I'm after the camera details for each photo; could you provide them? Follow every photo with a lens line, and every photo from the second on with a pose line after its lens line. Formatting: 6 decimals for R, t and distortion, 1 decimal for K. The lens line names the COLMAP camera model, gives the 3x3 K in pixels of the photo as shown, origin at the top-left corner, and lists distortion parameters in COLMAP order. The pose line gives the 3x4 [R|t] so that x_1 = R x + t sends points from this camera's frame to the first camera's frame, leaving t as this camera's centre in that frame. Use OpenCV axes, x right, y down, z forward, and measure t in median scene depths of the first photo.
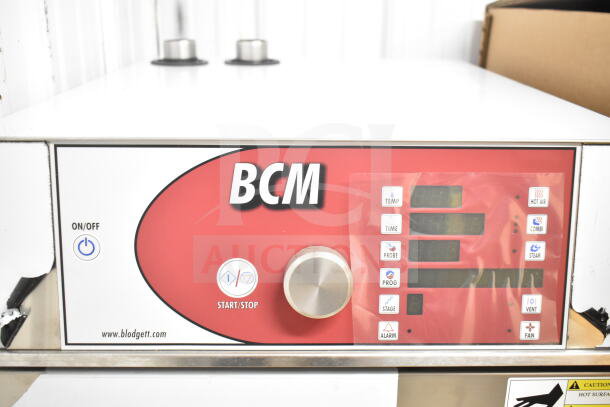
lens RADIAL K [[628.8, 0, 306.2], [0, 628.8, 204.8], [0, 0, 1]] dist [0.001912, 0.000000]
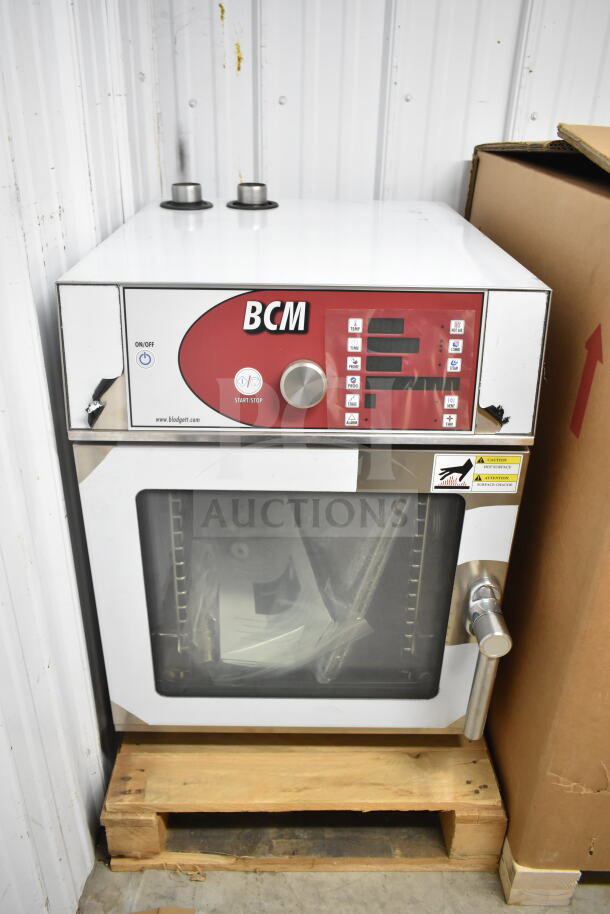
lens RADIAL K [[715.8, 0, 300.3], [0, 715.8, 457.5], [0, 0, 1]] dist [-0.003534, 0.008895]
pose [[0.999903, 0.011044, -0.008444, 0.026497], [-0.009665, 0.988830, 0.148732, 0.042370], [0.009992, -0.148636, 0.988842, -0.662866]]
